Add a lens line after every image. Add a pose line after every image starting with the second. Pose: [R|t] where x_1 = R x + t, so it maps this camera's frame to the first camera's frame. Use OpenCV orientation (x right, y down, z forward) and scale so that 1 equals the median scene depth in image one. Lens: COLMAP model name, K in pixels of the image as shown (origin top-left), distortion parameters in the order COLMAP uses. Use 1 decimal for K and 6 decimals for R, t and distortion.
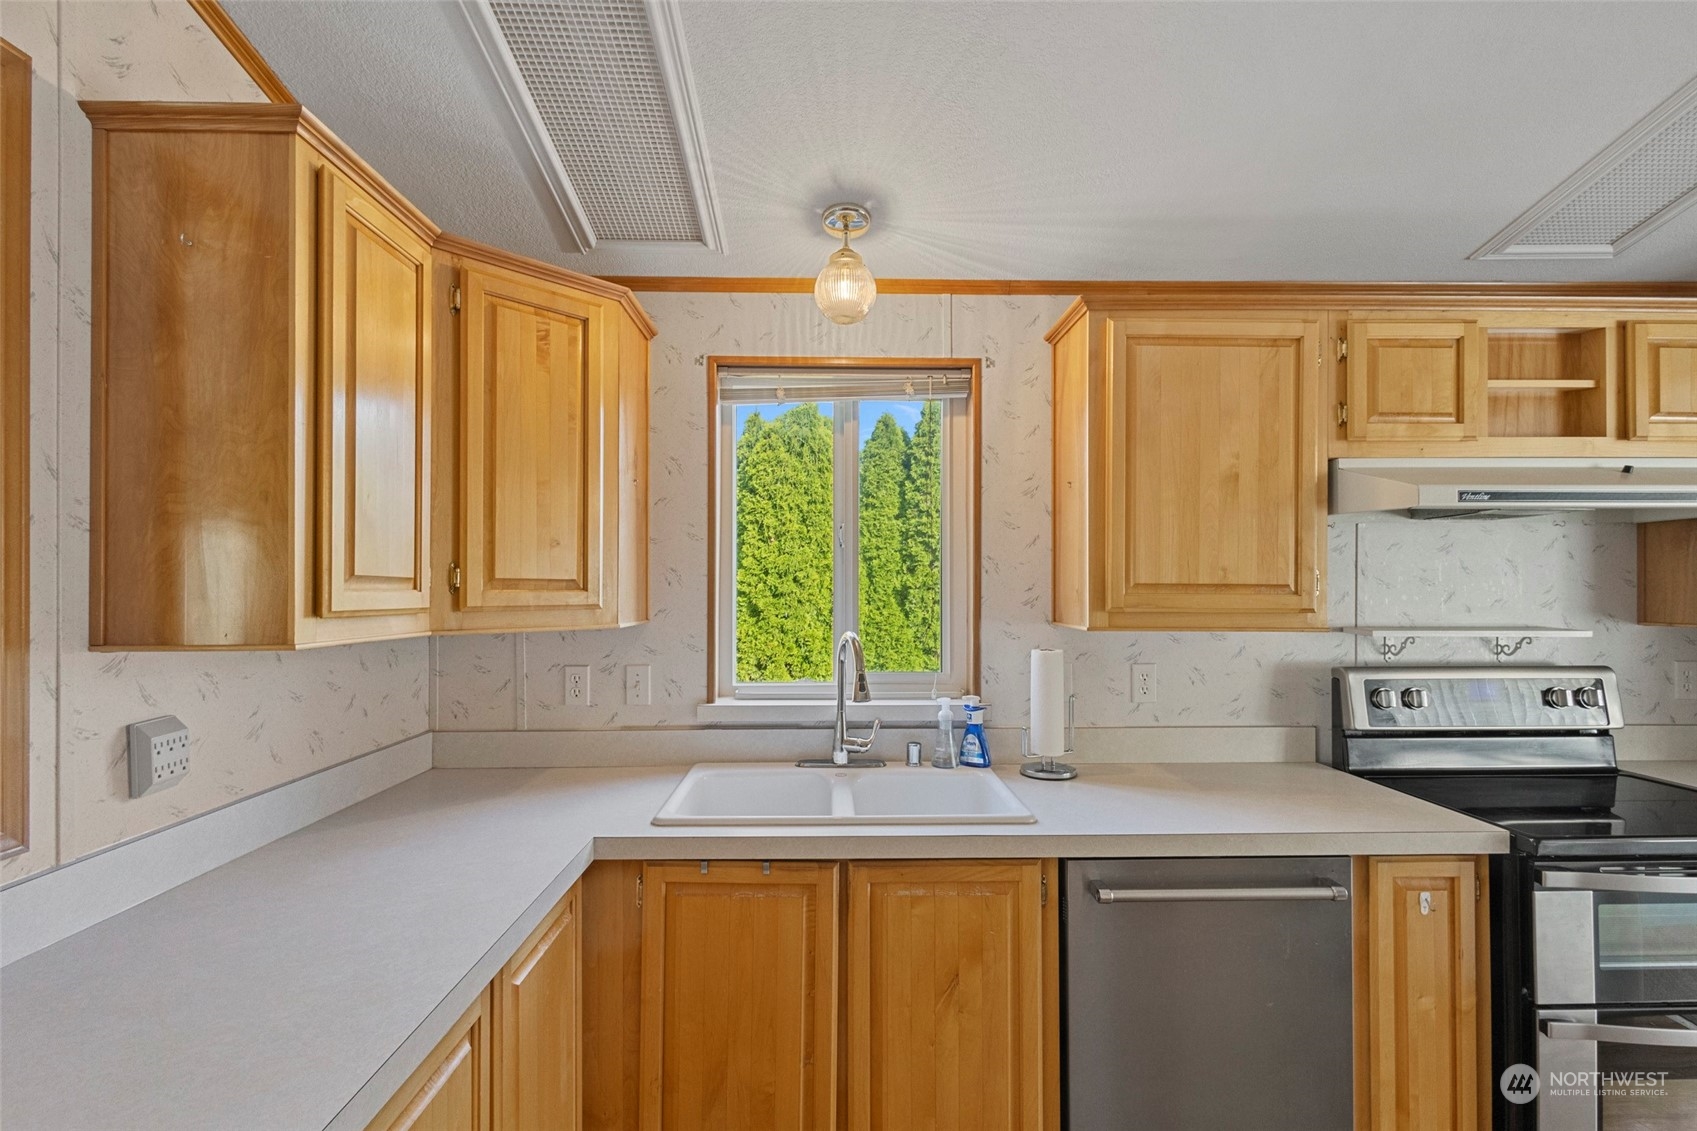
lens RADIAL K [[785.8, 0, 850.2], [0, 785.8, 579.5], [0, 0, 1]] dist [0.016483, -0.004920]
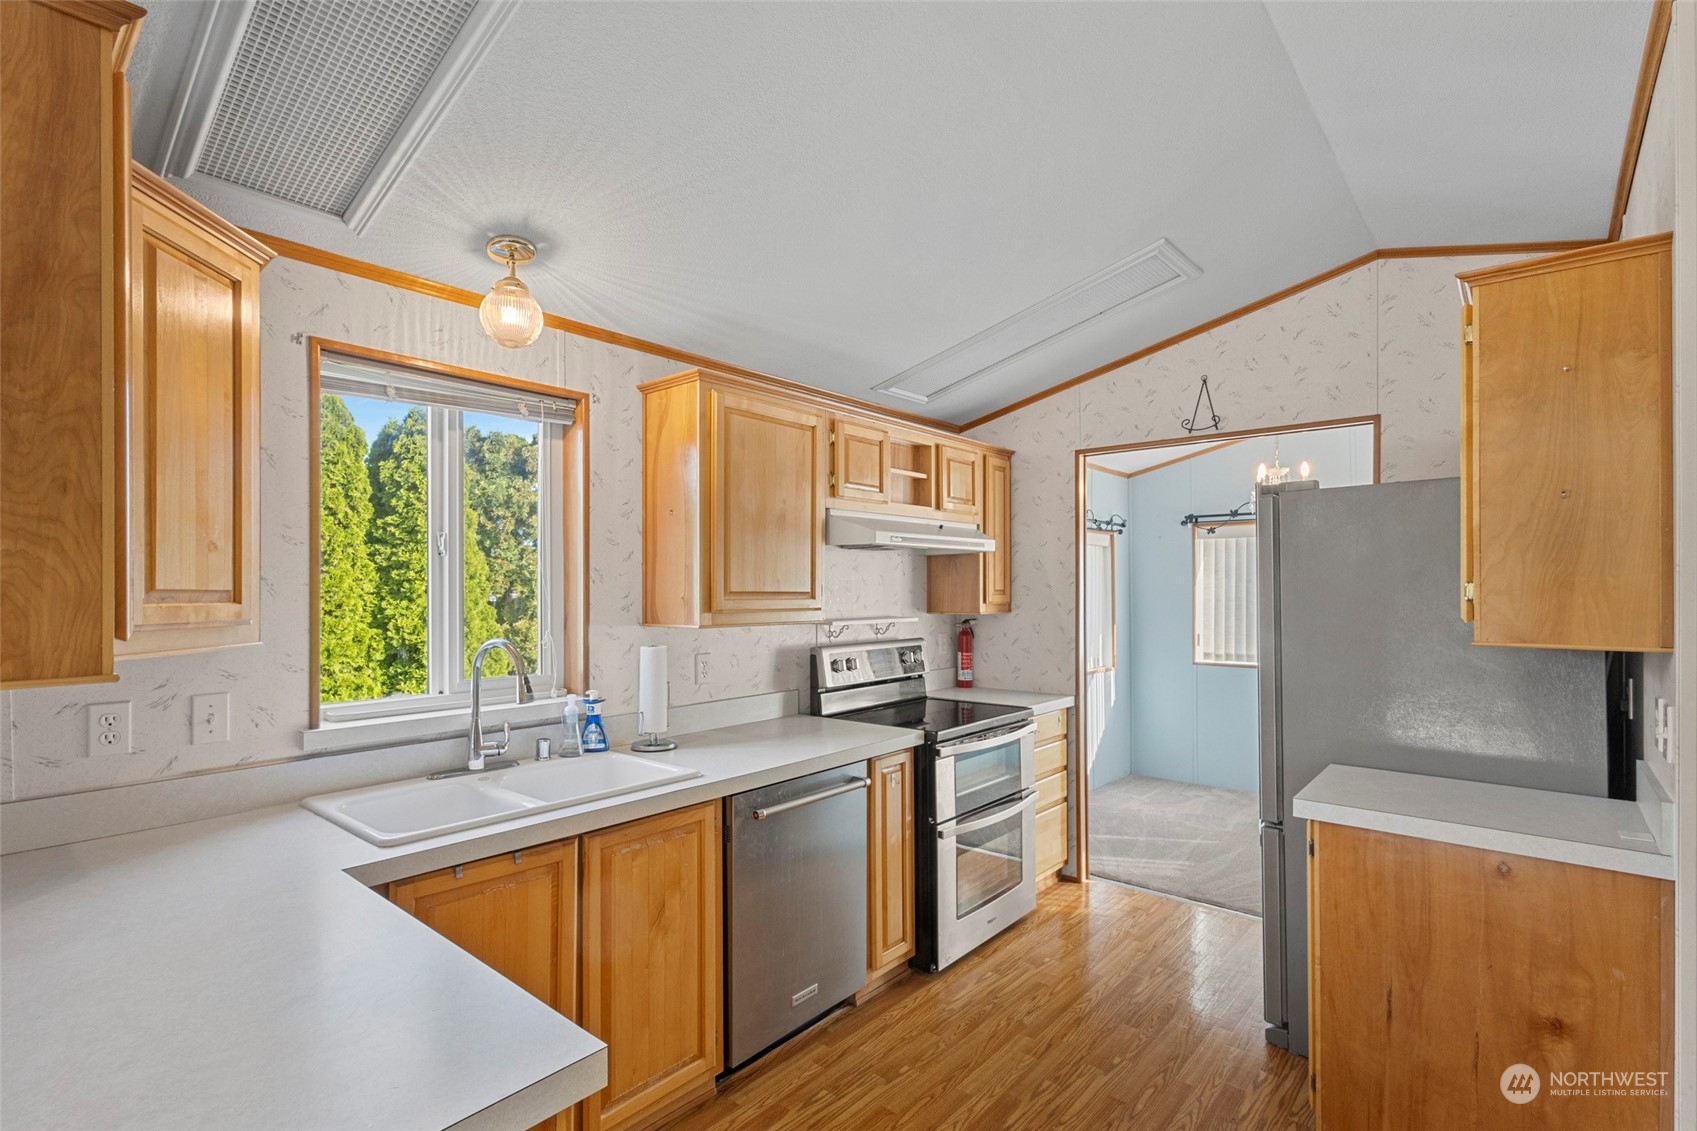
lens RADIAL K [[795.5, 0, 841.8], [0, 795.5, 583.7], [0, 0, 1]] dist [0.015260, -0.000020]
pose [[0.676141, 0.002381, 0.736768, -0.470364], [-0.000387, 0.999996, -0.002877, -0.004071], [-0.736772, 0.001661, 0.676139, -0.050347]]
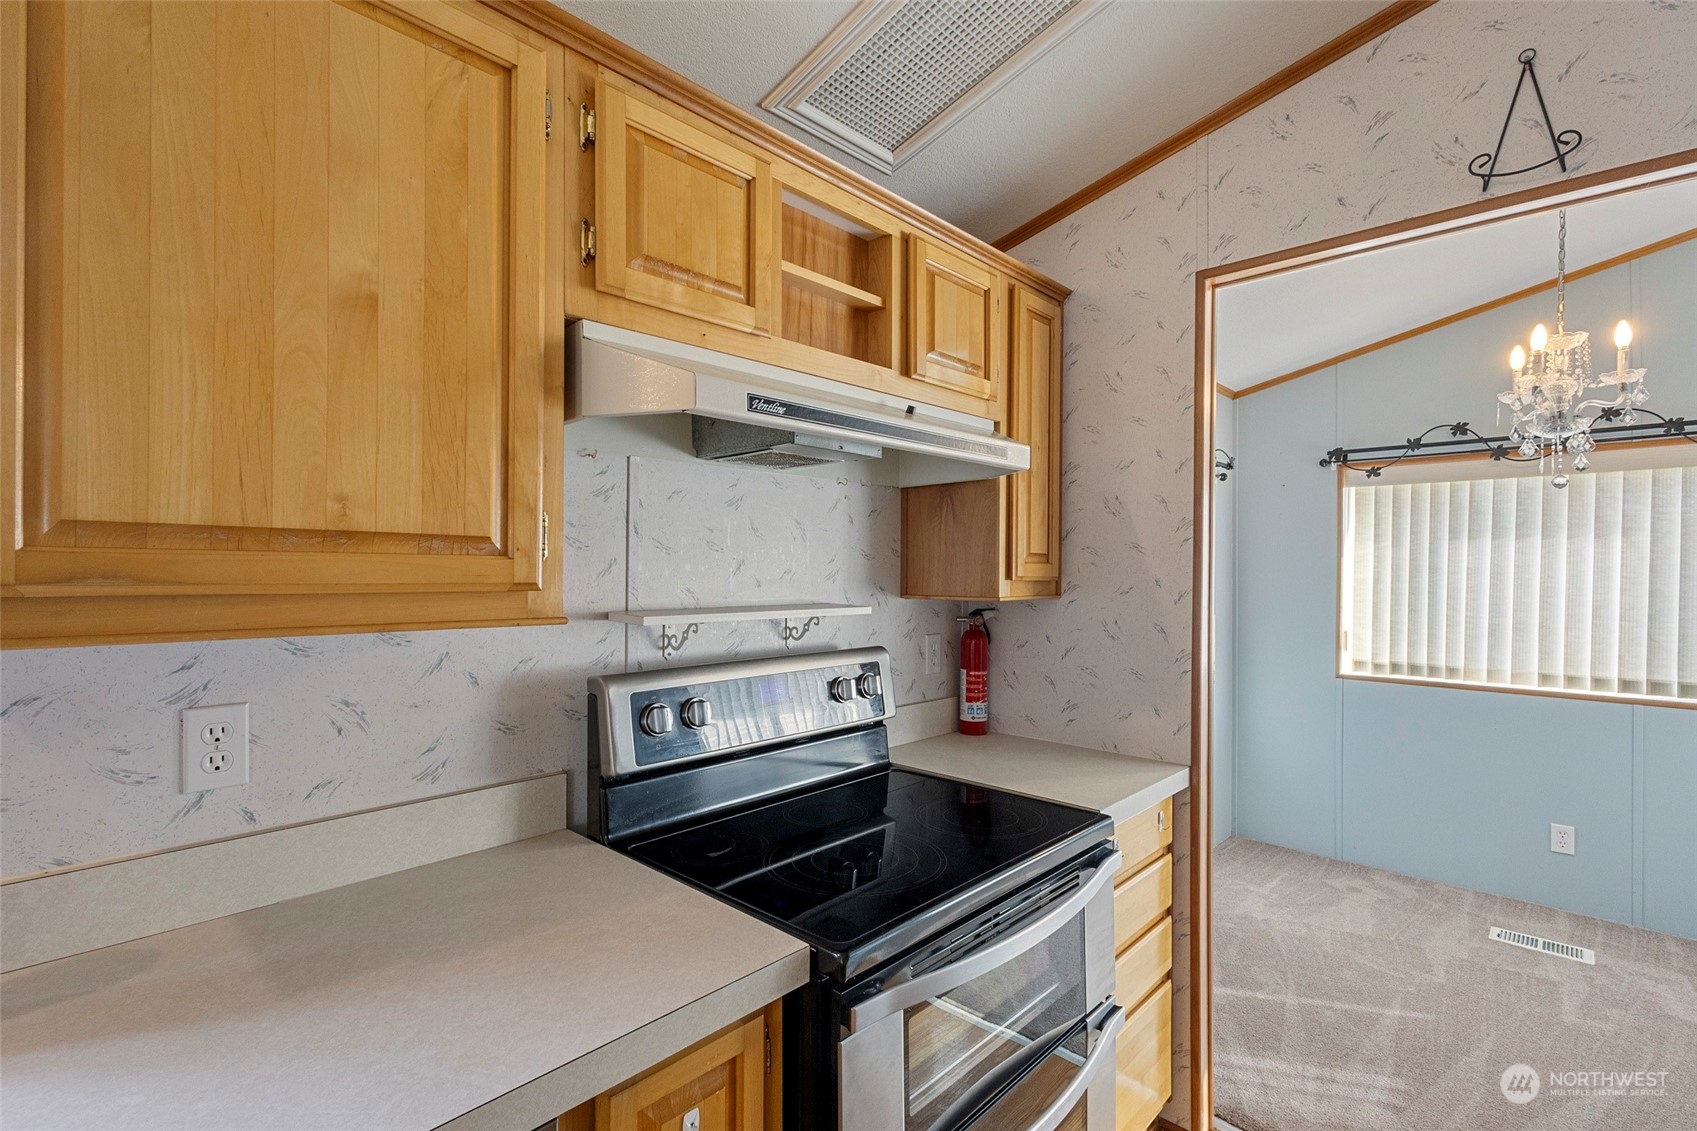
lens RADIAL K [[775.5, 0, 844.7], [0, 775.5, 572.6], [0, 0, 1]] dist [0.014206, -0.007142]
pose [[0.713187, 0.000049, 0.700974, 0.341128], [-0.007901, 0.999937, 0.007968, 0.022476], [-0.700929, -0.011221, 0.713142, 0.441231]]
